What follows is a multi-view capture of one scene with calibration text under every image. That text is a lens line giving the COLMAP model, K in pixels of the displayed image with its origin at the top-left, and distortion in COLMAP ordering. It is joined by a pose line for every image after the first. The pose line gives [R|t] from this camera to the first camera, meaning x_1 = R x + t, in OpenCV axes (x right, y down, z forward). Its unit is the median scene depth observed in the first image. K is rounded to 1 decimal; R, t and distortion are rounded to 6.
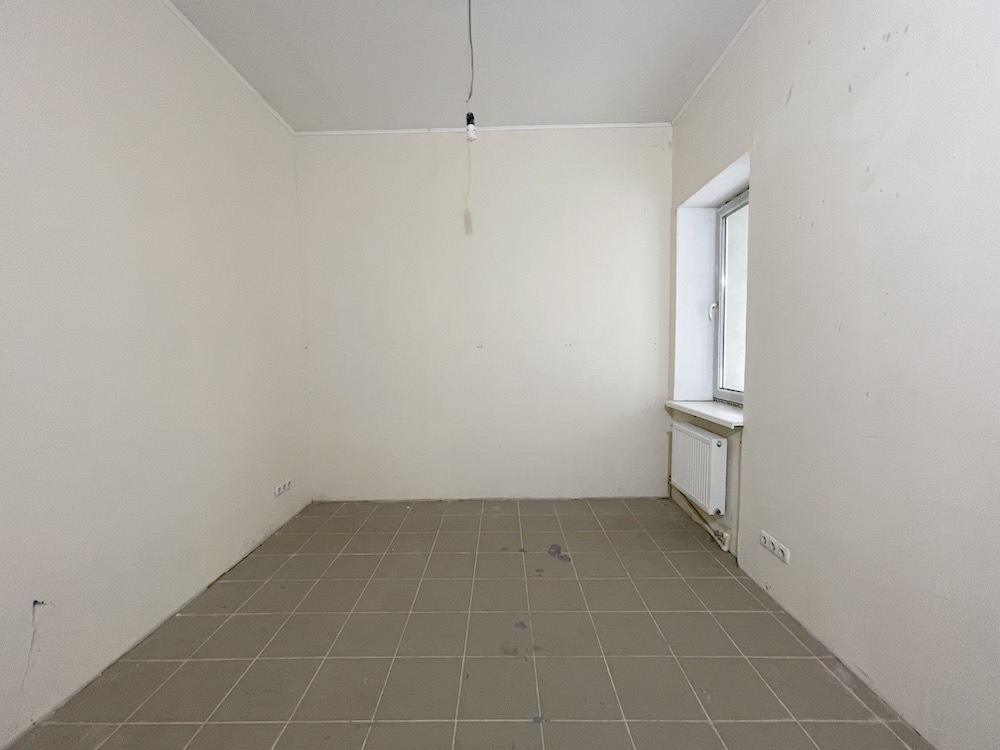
lens RADIAL K [[405.0, 0, 498.4], [0, 405.0, 378.2], [0, 0, 1]] dist [-0.001527, 0.000083]
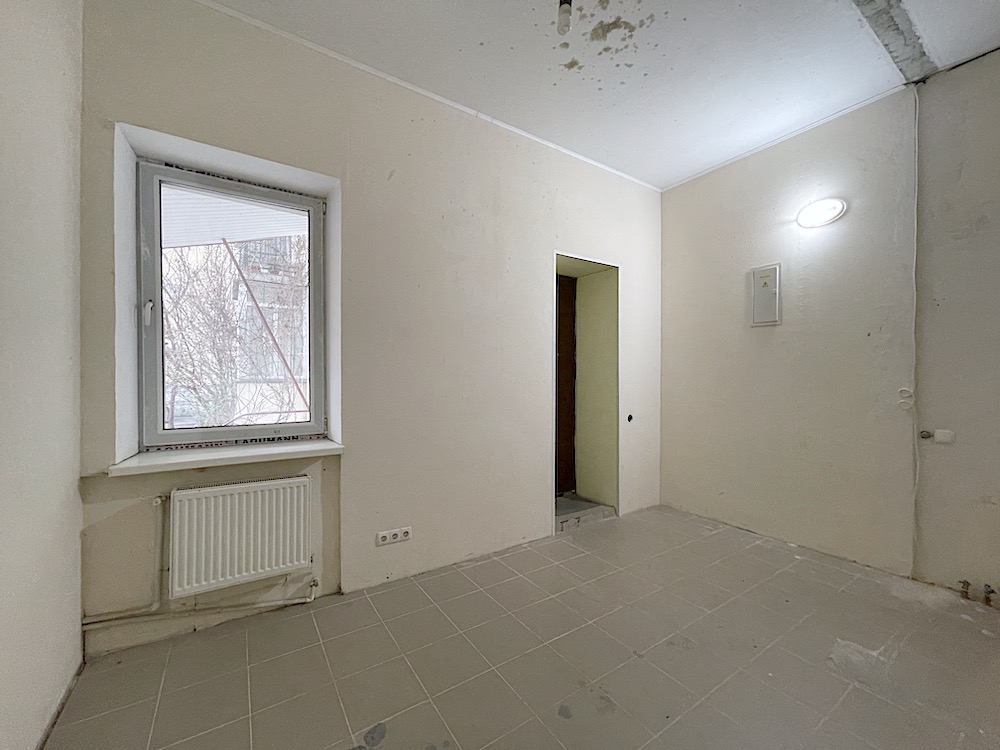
lens RADIAL K [[403.2, 0, 498.6], [0, 403.2, 378.8], [0, 0, 1]] dist [-0.003036, -0.000096]
pose [[-0.557317, 0.007653, 0.830264, -0.327215], [0.064340, 0.997349, 0.033996, -0.047979], [-0.827803, 0.072365, -0.556332, 0.920107]]
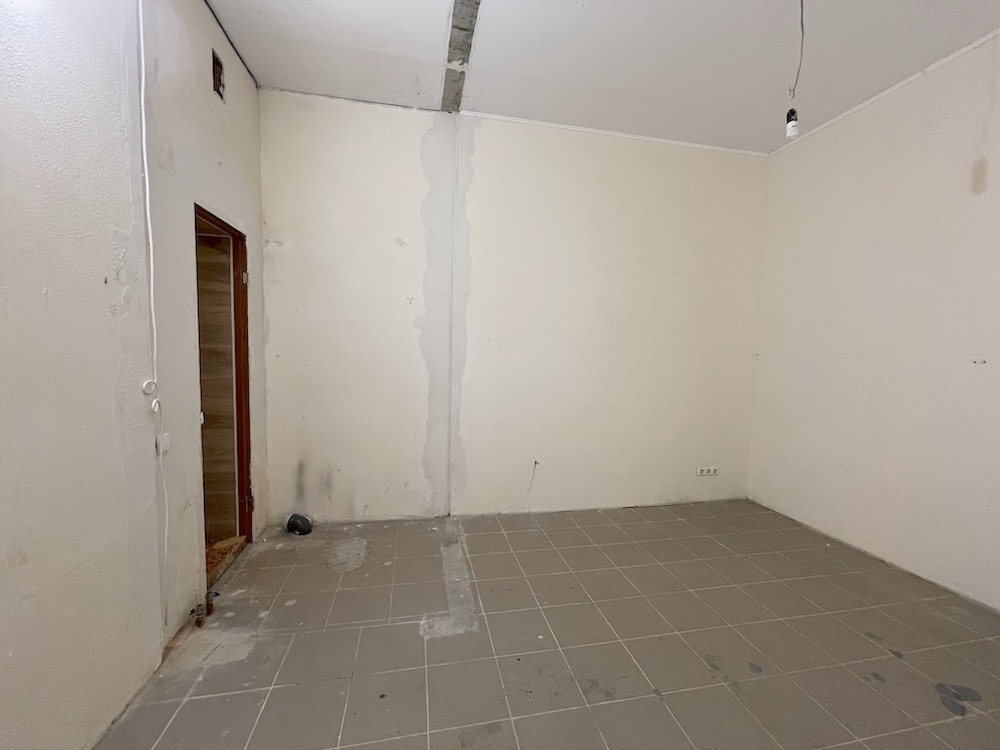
lens RADIAL K [[405.0, 0, 498.4], [0, 405.0, 378.2], [0, 0, 1]] dist [-0.001527, 0.000083]
pose [[0.212062, 0.088582, -0.973233, 0.465494], [-0.094146, 0.993103, 0.069877, -0.027066], [0.972711, 0.076808, 0.218939, 0.117739]]
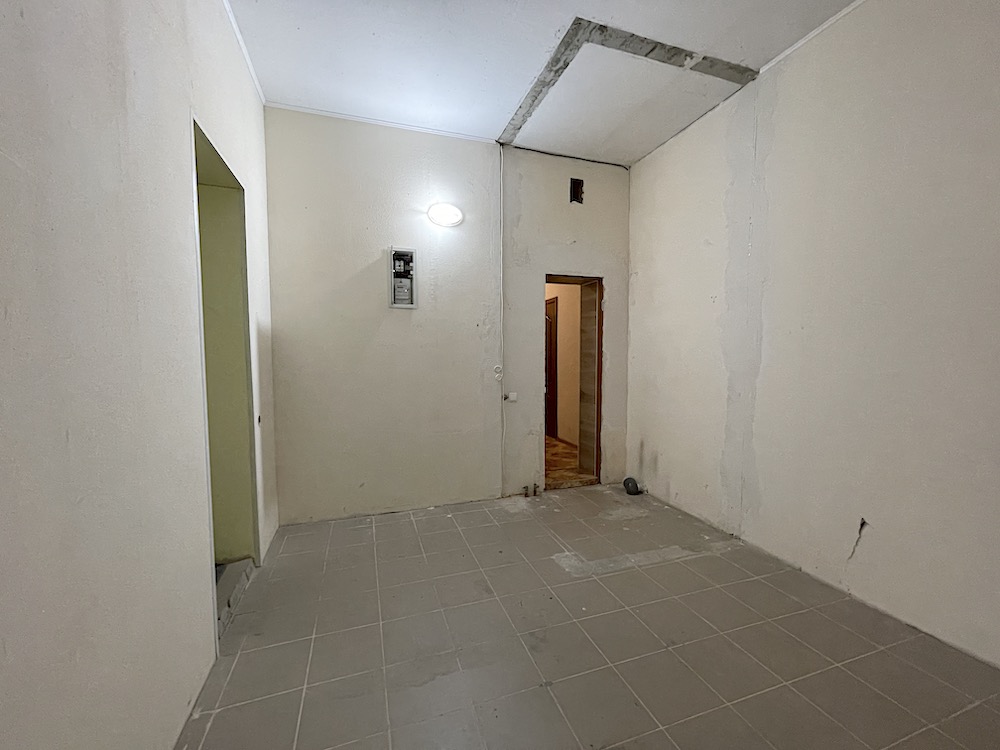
lens RADIAL K [[405.0, 0, 498.4], [0, 405.0, 378.2], [0, 0, 1]] dist [-0.001527, 0.000083]
pose [[-0.943215, 0.037490, -0.330062, 0.257271], [-0.005910, 0.991560, 0.129514, -0.061127], [0.332132, 0.124110, -0.935032, 0.863559]]
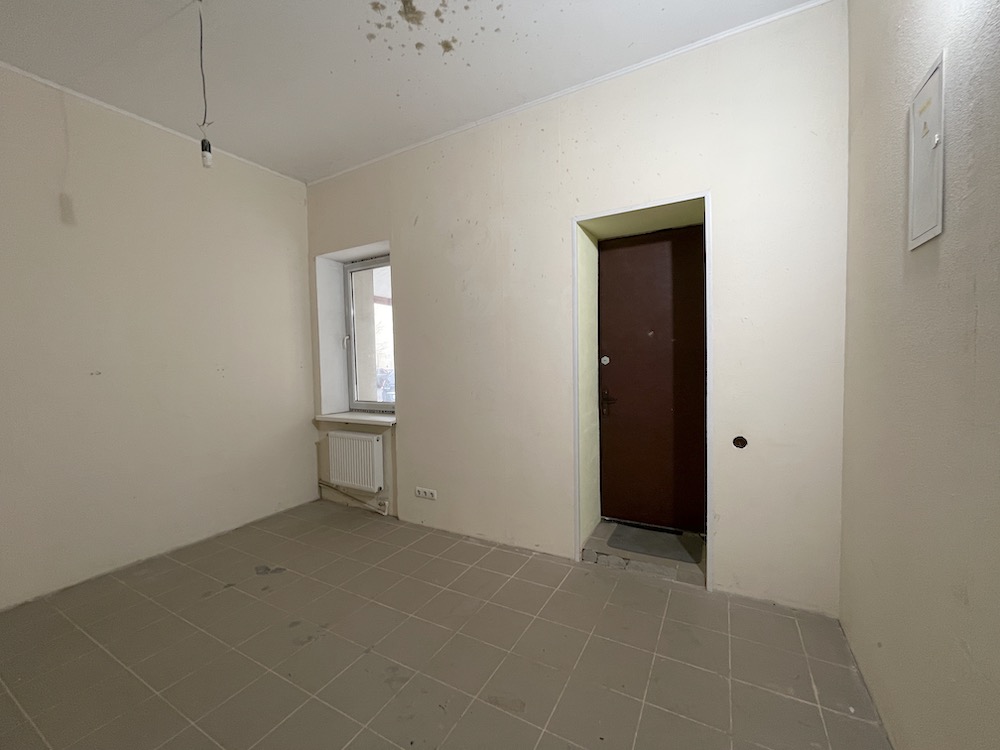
lens RADIAL K [[405.0, 0, 498.4], [0, 405.0, 378.2], [0, 0, 1]] dist [-0.001527, 0.000083]
pose [[0.481476, -0.033025, 0.875837, -0.381897], [0.076675, 0.997046, -0.004556, -0.007556], [-0.873099, 0.069348, 0.482585, -0.040288]]
